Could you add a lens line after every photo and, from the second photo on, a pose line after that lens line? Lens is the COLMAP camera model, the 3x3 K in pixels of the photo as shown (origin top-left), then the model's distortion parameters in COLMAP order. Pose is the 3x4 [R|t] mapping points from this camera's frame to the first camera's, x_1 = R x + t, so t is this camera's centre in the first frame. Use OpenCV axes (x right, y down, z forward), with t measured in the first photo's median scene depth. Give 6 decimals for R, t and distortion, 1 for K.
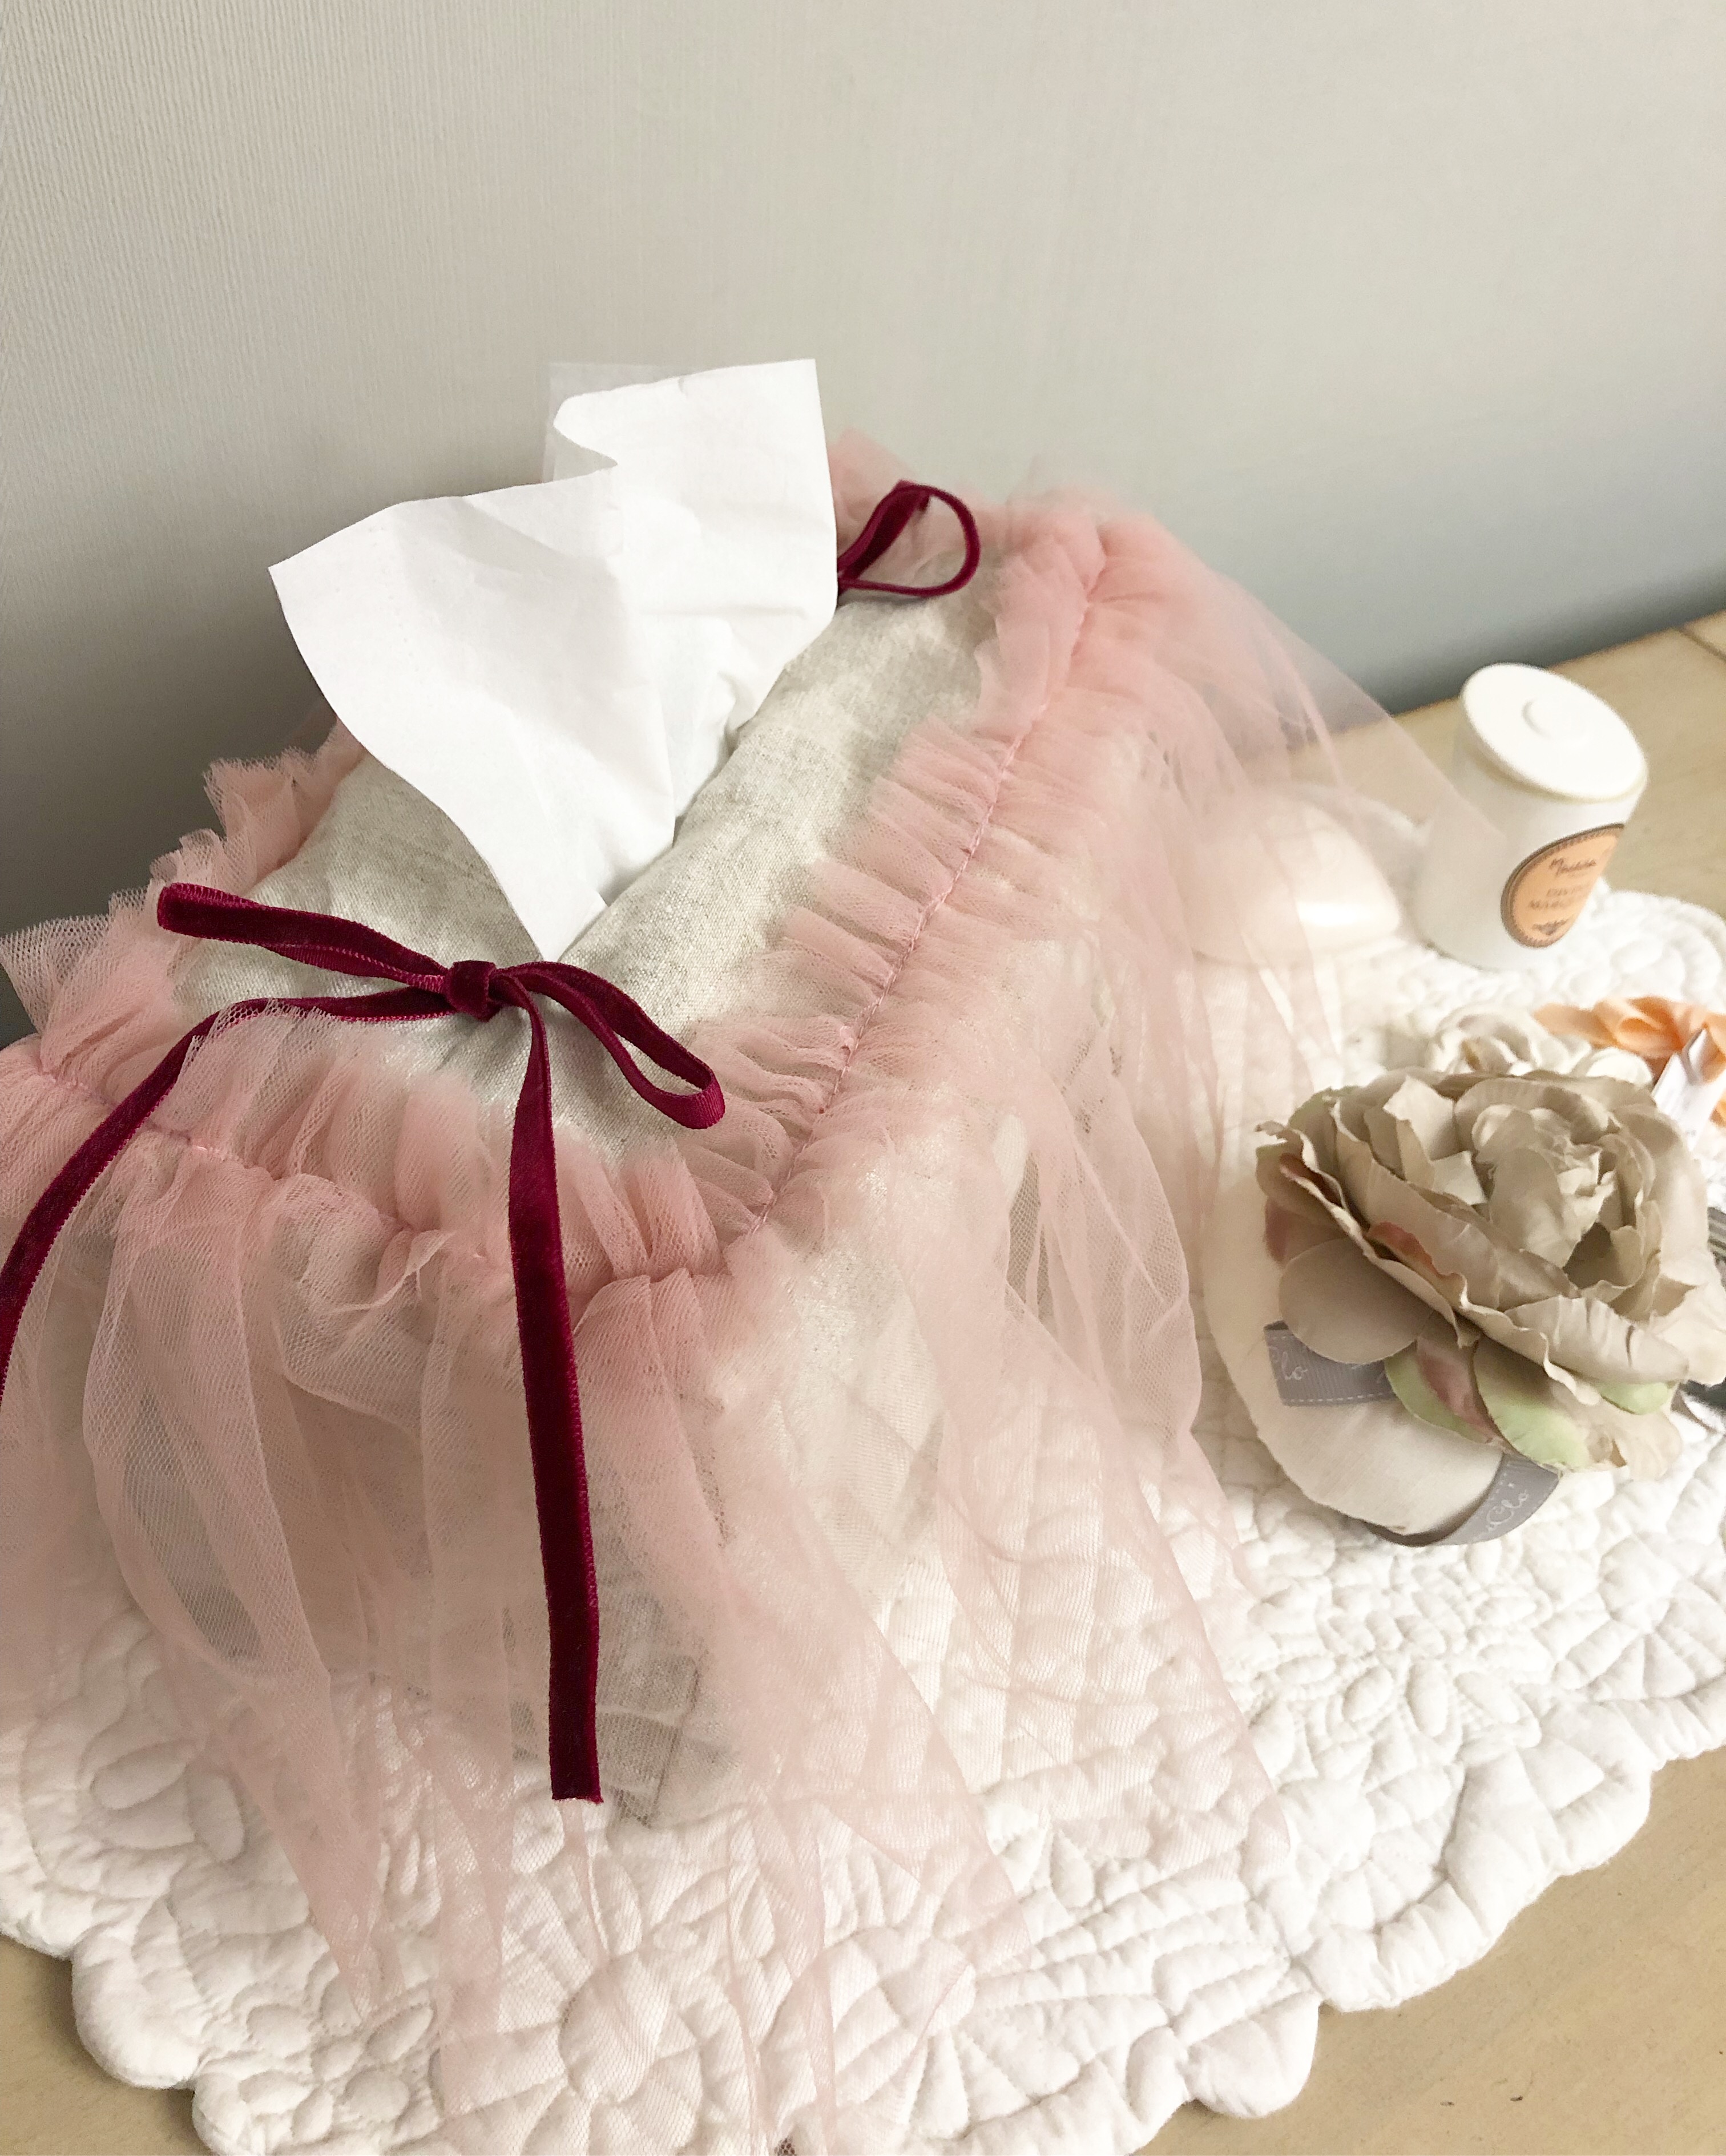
lens RADIAL K [[1898.9, 0, 865.5], [0, 1898.9, 1006.6], [0, 0, 1]] dist [-0.004195, 0.014062]
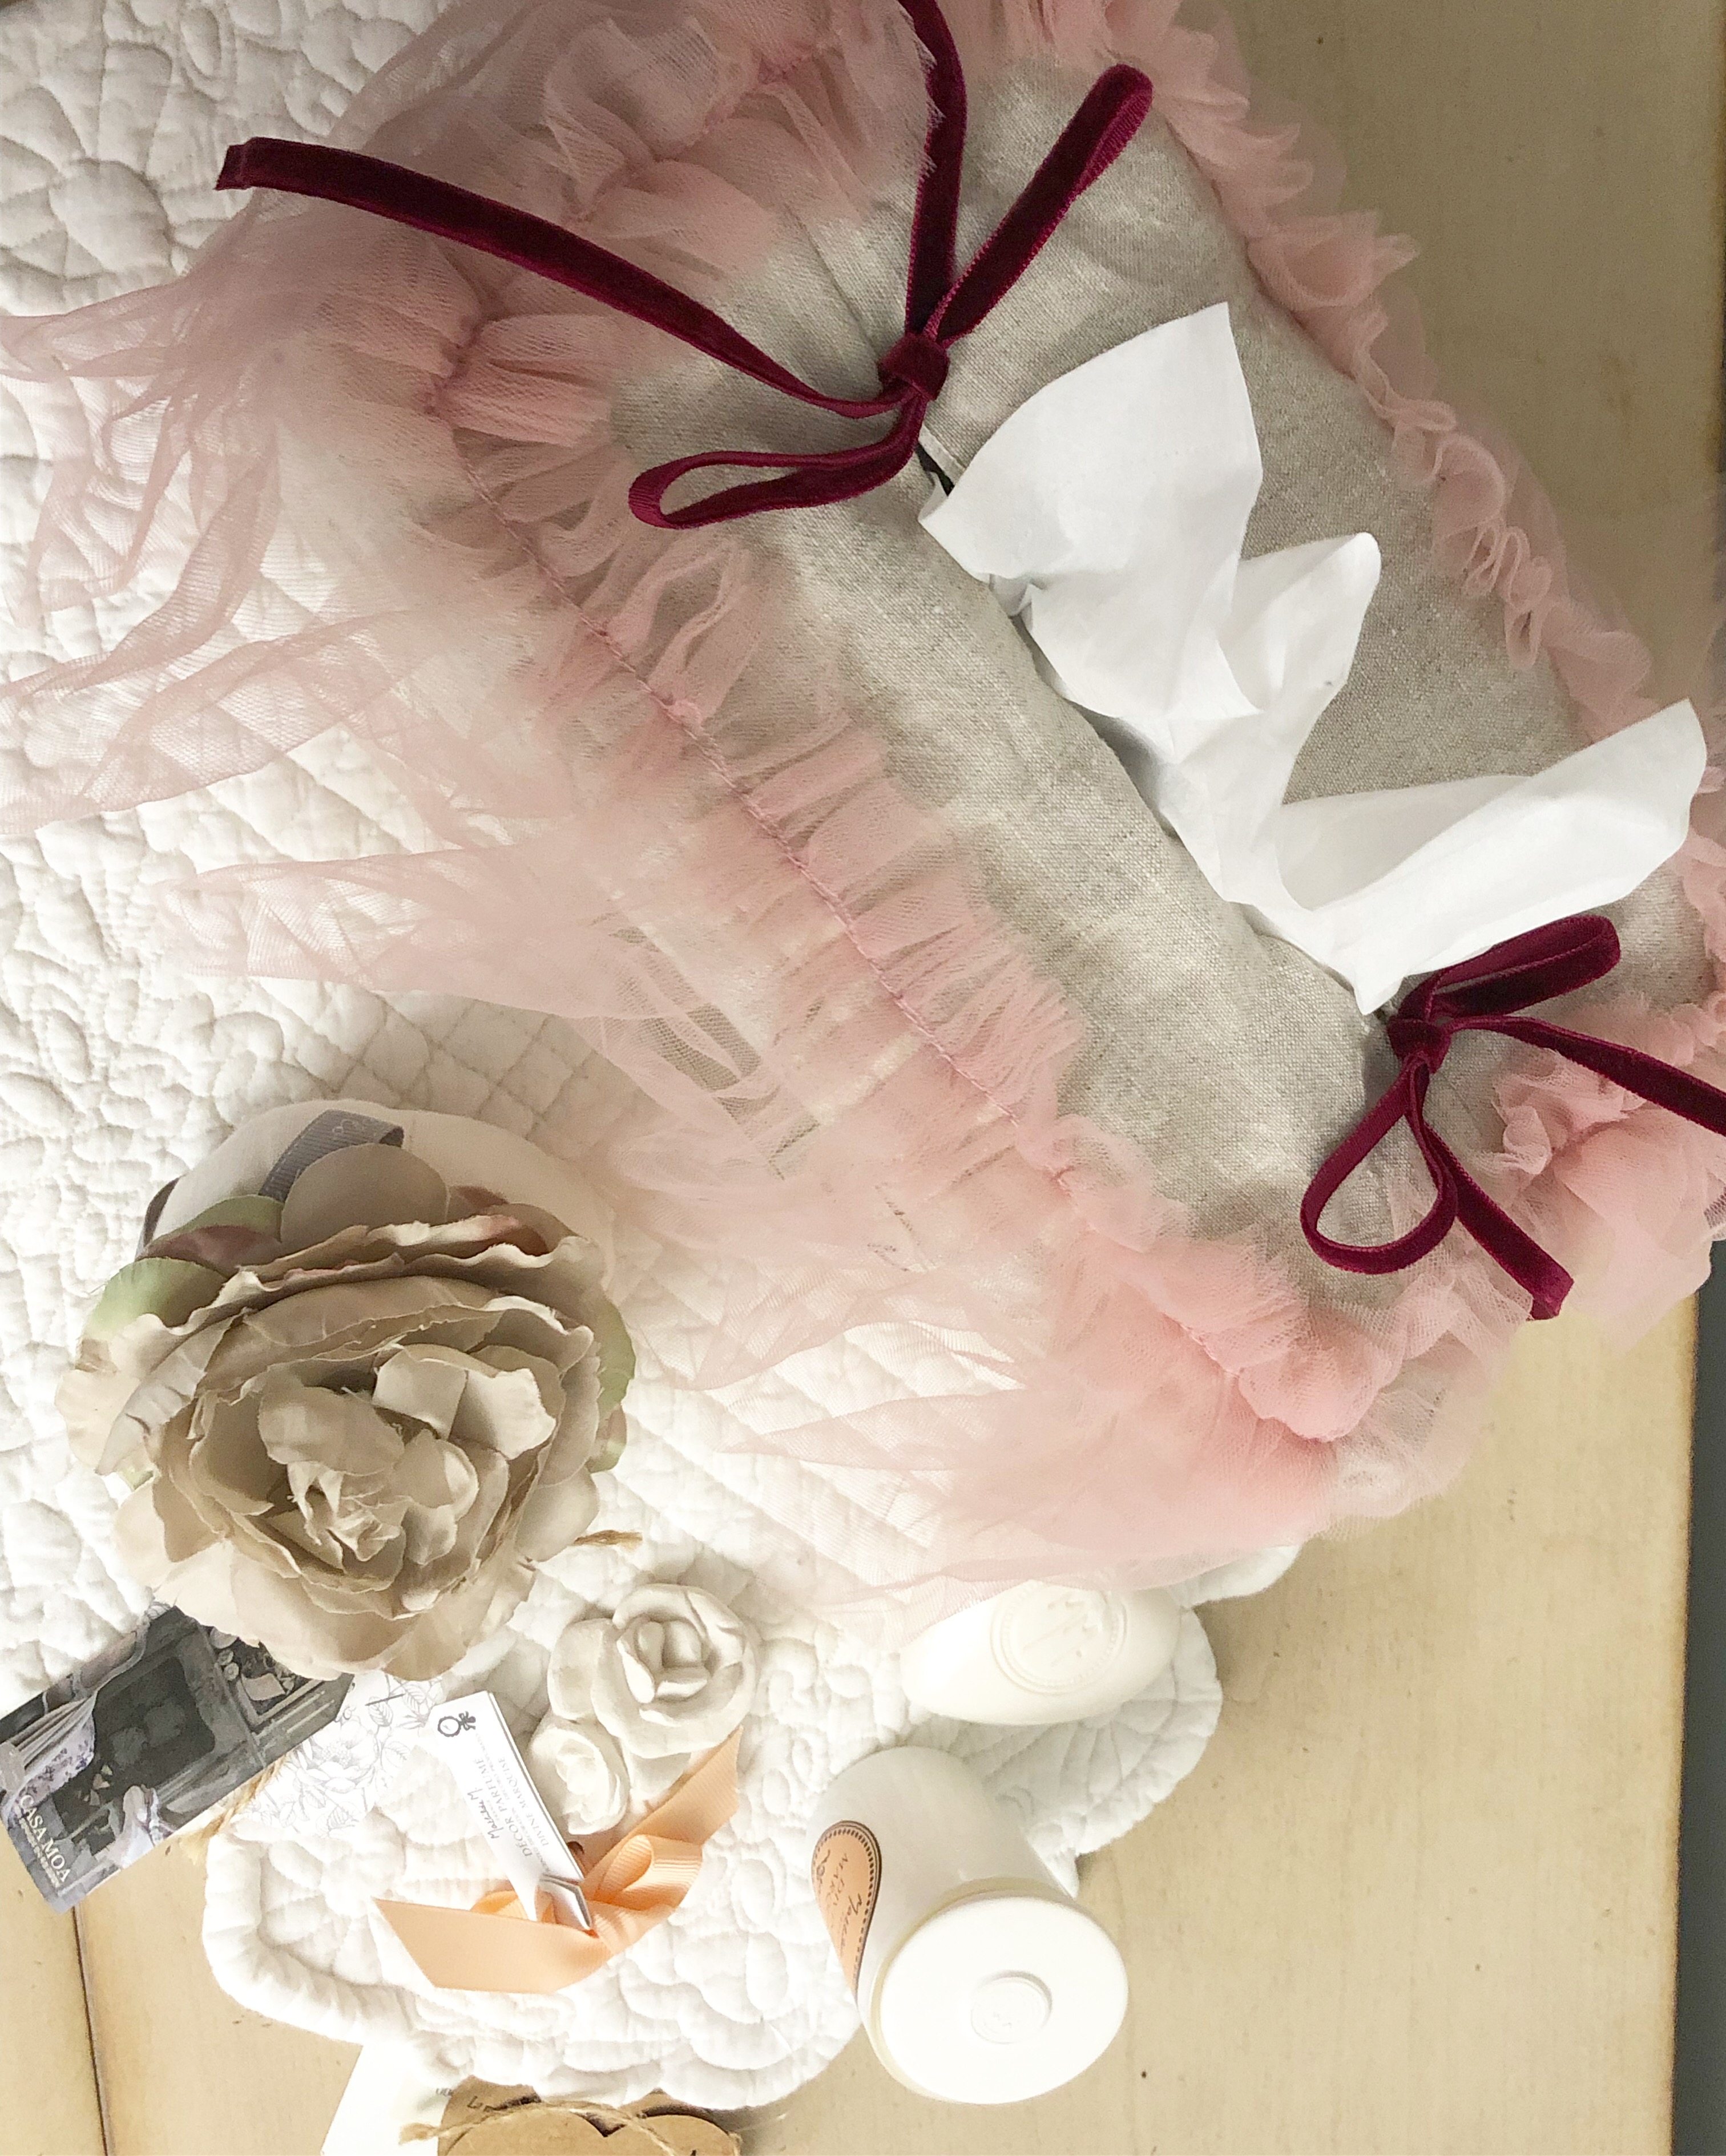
lens RADIAL K [[2401.5, 0, 870.5], [0, 2401.5, 973.8], [0, 0, 1]] dist [0.003175, -0.040987]
pose [[-0.466191, 0.883824, -0.039007, 0.092984], [-0.801729, -0.403426, 0.440996, -0.536523], [0.374027, 0.236862, 0.896661, 0.039816]]
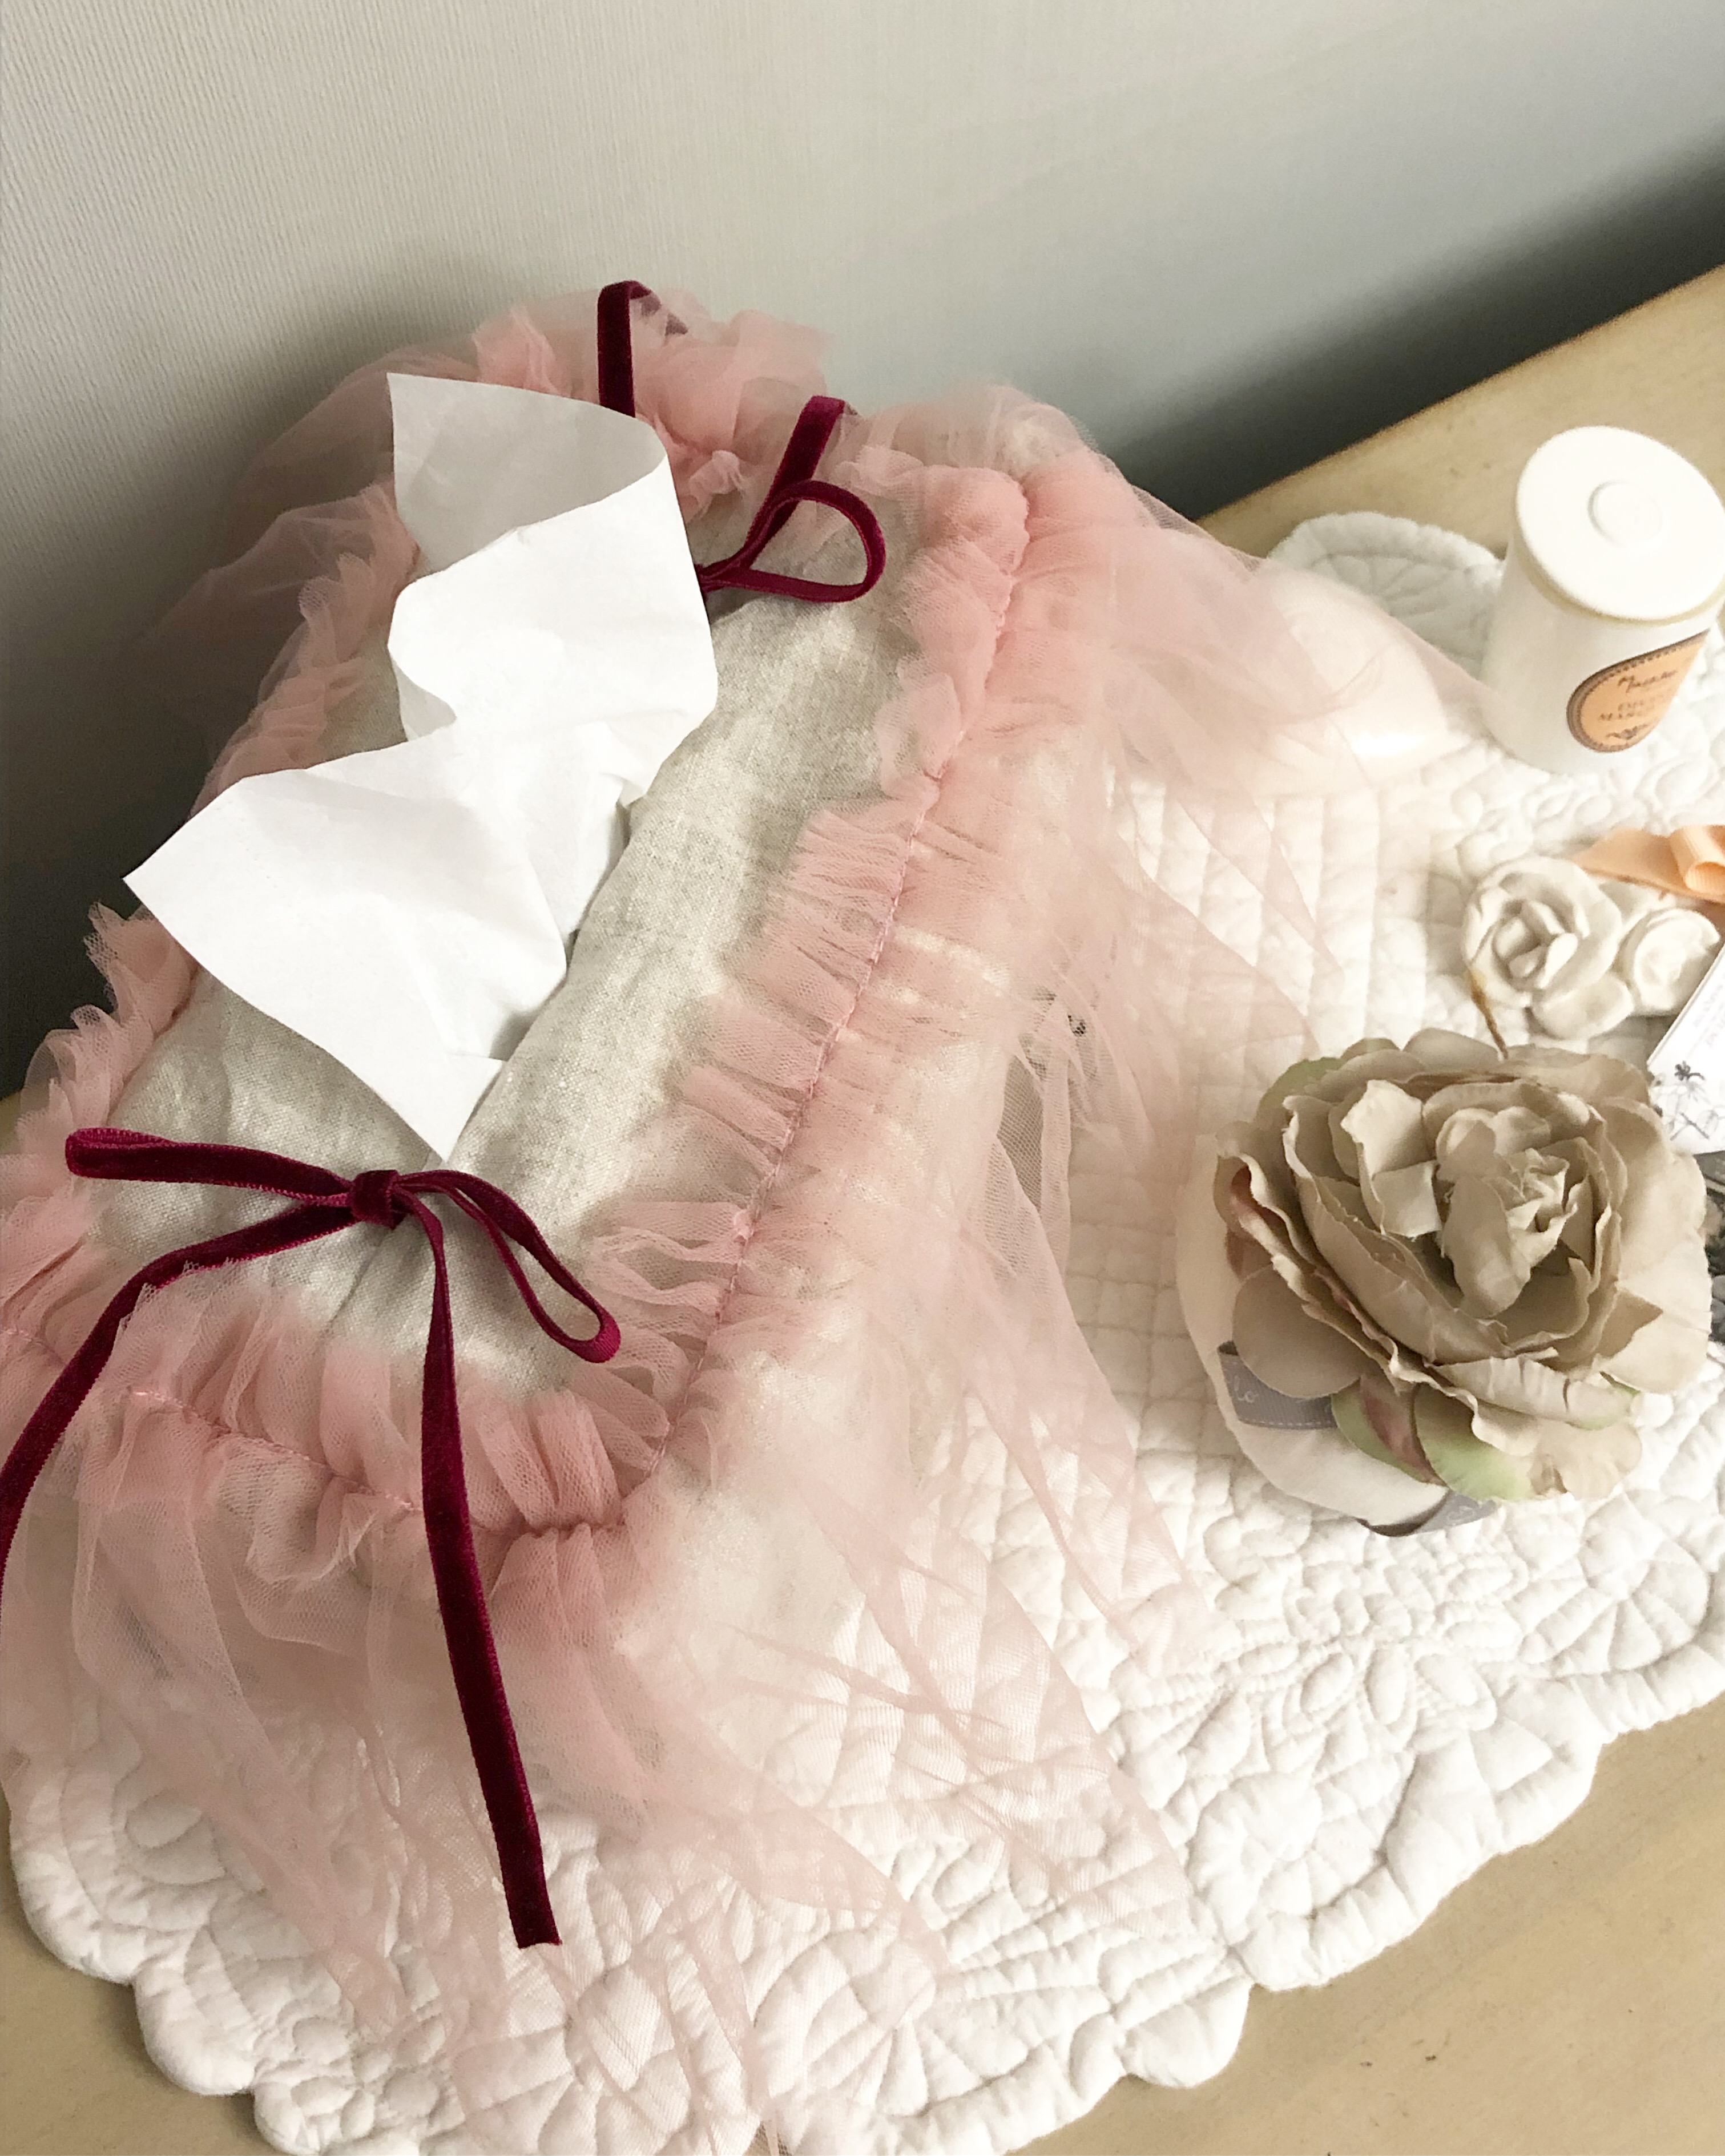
lens RADIAL K [[2584.8, 0, 863.1], [0, 2584.8, 987.6], [0, 0, 1]] dist [0.082334, -0.286859]
pose [[0.996355, -0.050376, -0.068843, 0.141259], [0.067868, 0.957033, 0.281927, -0.441958], [0.051683, -0.285571, 0.956963, -0.267544]]
